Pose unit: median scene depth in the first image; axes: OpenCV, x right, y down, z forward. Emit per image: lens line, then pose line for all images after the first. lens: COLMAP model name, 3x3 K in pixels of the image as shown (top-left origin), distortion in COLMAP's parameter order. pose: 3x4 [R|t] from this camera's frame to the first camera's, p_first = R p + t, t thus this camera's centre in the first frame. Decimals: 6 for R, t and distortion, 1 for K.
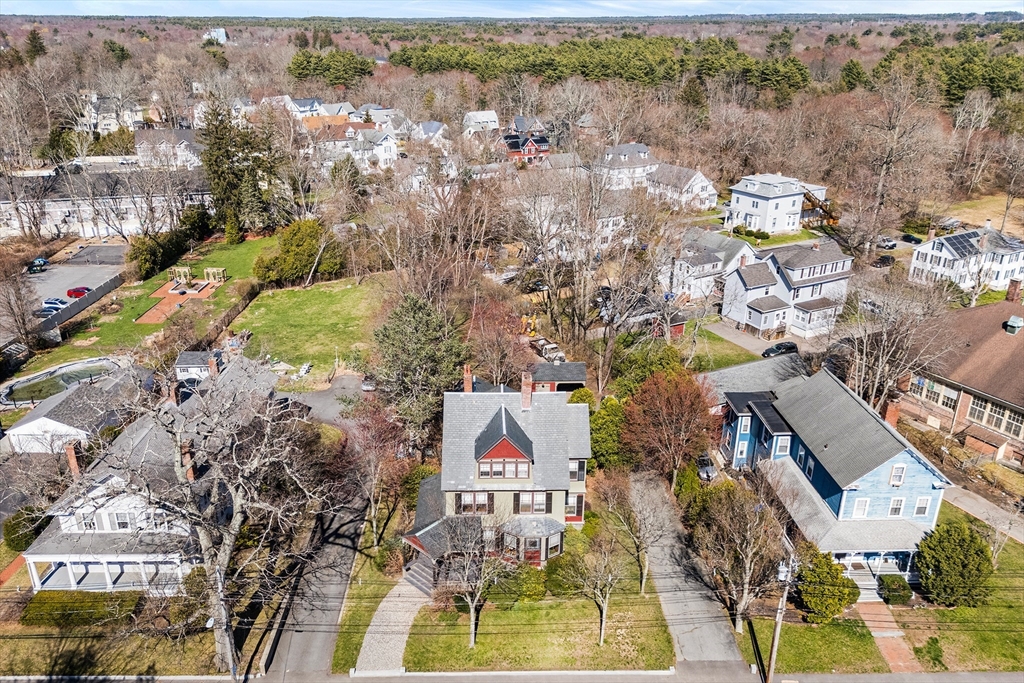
lens RADIAL K [[714.3, 0, 512.0], [0, 714.3, 341.5], [0, 0, 1]] dist [-0.002481, -0.001232]
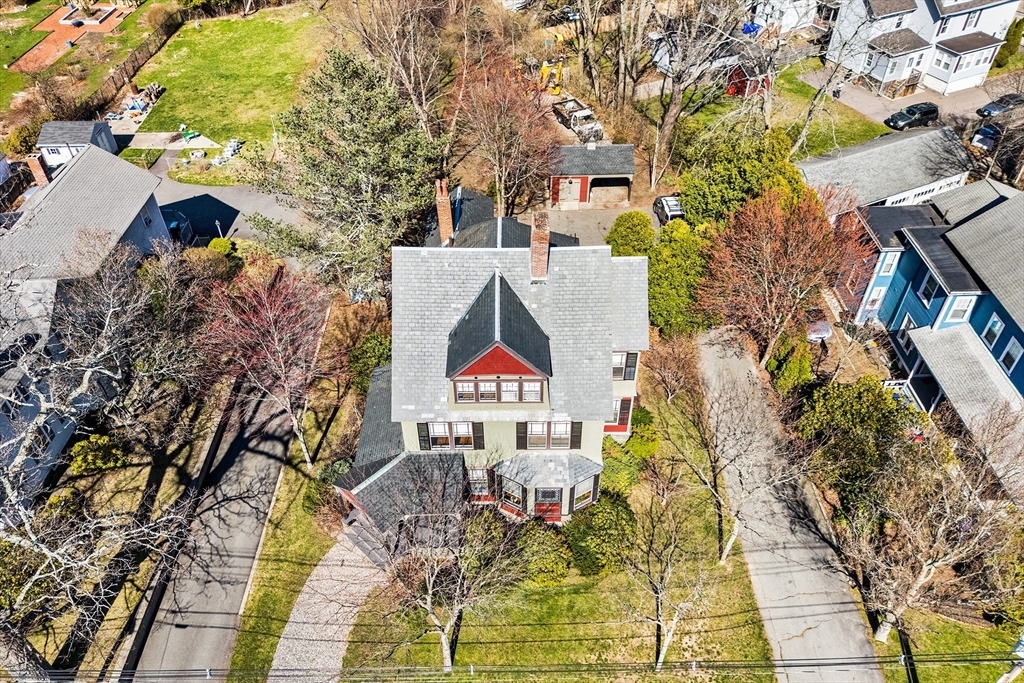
lens RADIAL K [[760.4, 0, 525.7], [0, 760.4, 339.2], [0, 0, 1]] dist [0.052717, -0.049579]
pose [[0.999903, 0.002656, -0.013649, 0.013249], [0.001959, 0.944908, 0.327331, -0.041323], [0.013766, -0.327326, 0.944811, 0.315761]]
